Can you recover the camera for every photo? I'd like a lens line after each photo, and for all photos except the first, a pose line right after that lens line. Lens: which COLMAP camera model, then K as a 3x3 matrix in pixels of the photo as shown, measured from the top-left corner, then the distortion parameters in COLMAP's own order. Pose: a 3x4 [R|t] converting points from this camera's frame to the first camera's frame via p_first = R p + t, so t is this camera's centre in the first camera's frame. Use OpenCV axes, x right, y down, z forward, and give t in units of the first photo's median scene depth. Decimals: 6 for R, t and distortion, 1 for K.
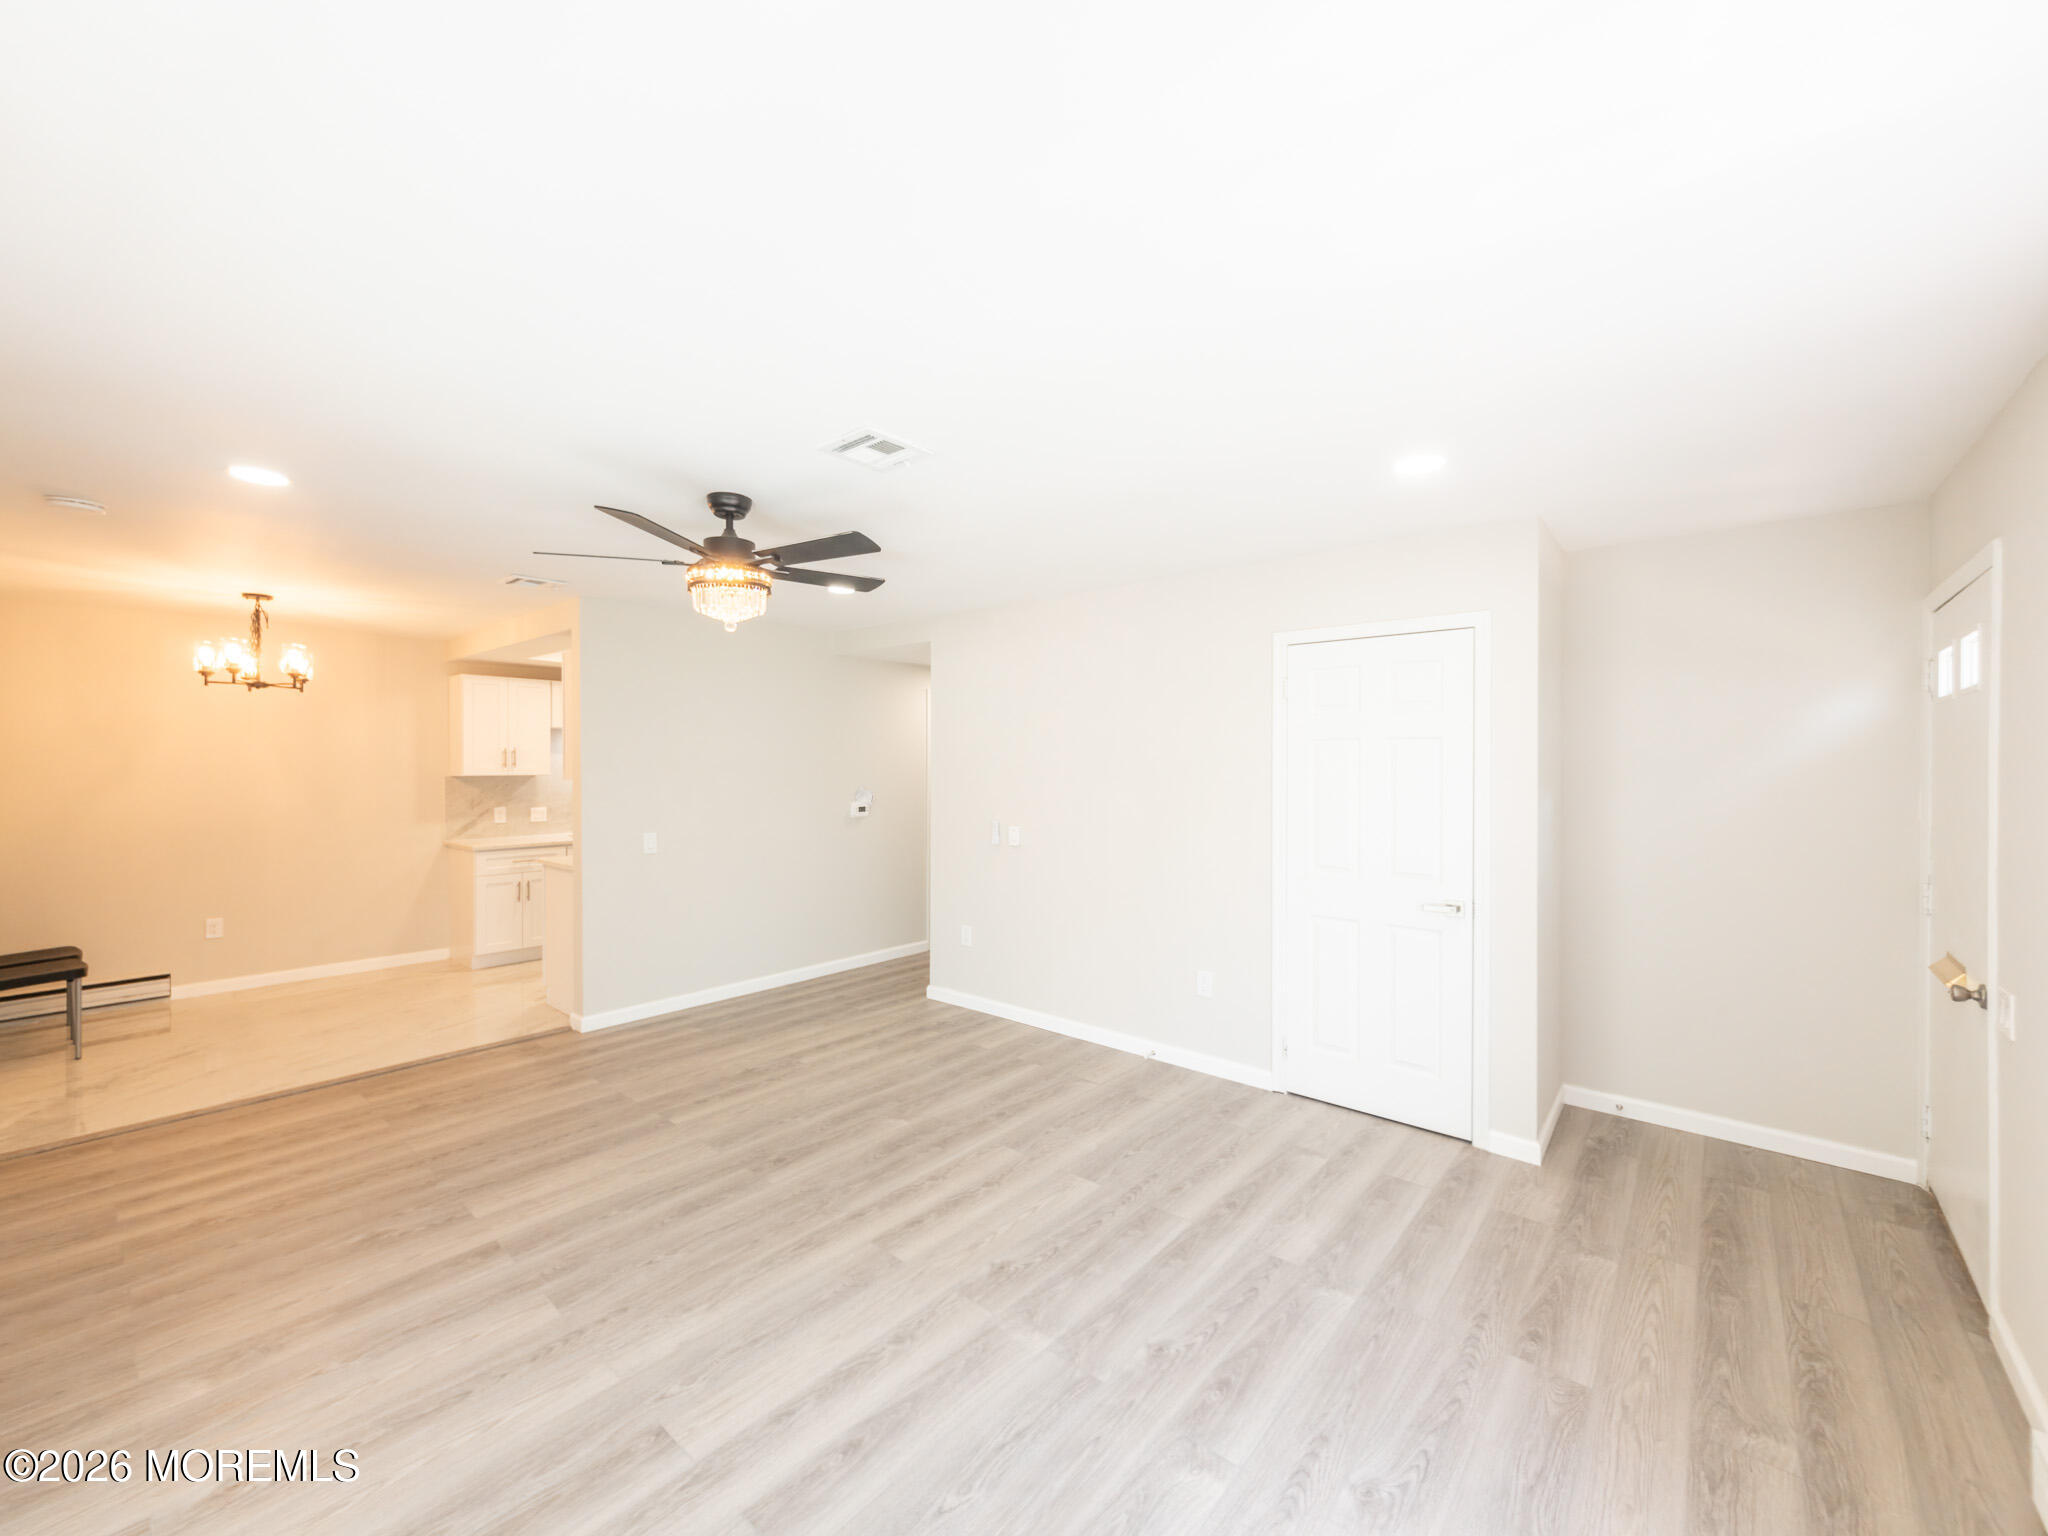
lens RADIAL K [[830.4, 0, 1036.6], [0, 830.4, 764.8], [0, 0, 1]] dist [0.004935, -0.000617]
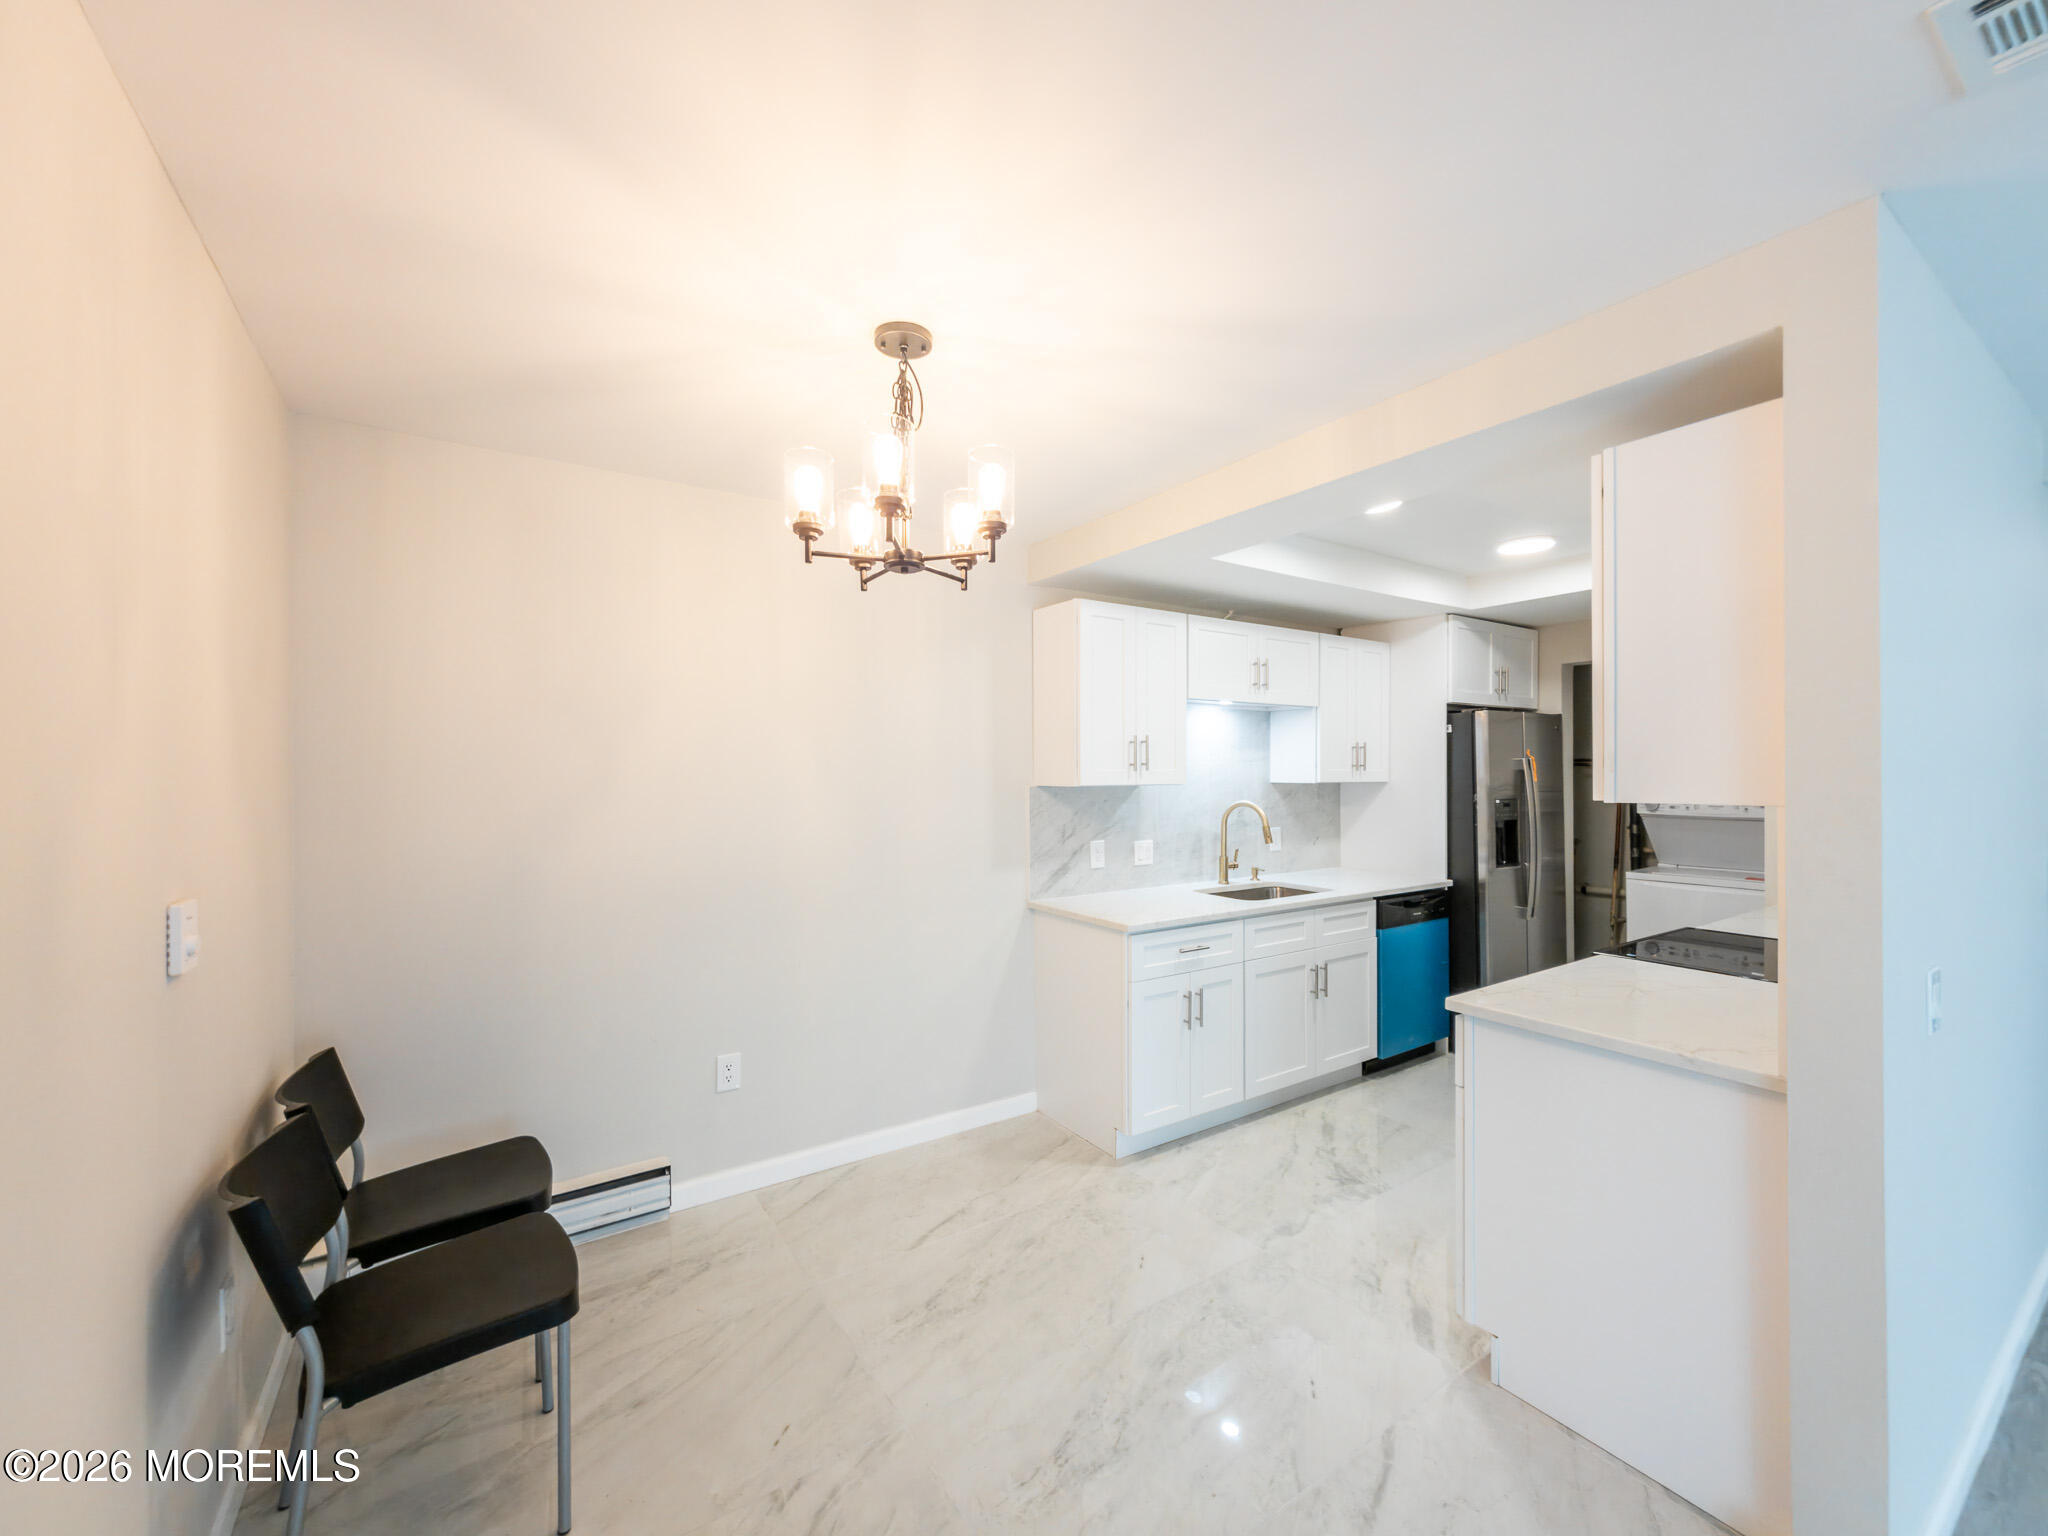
lens RADIAL K [[830.4, 0, 1024.6], [0, 830.4, 771.6], [0, 0, 1]] dist [0.004935, -0.000617]
pose [[0.964640, -0.000783, -0.263569, -0.564472], [0.000256, 0.999998, -0.002033, 0.005325], [0.263570, 0.001894, 0.964638, 0.457889]]
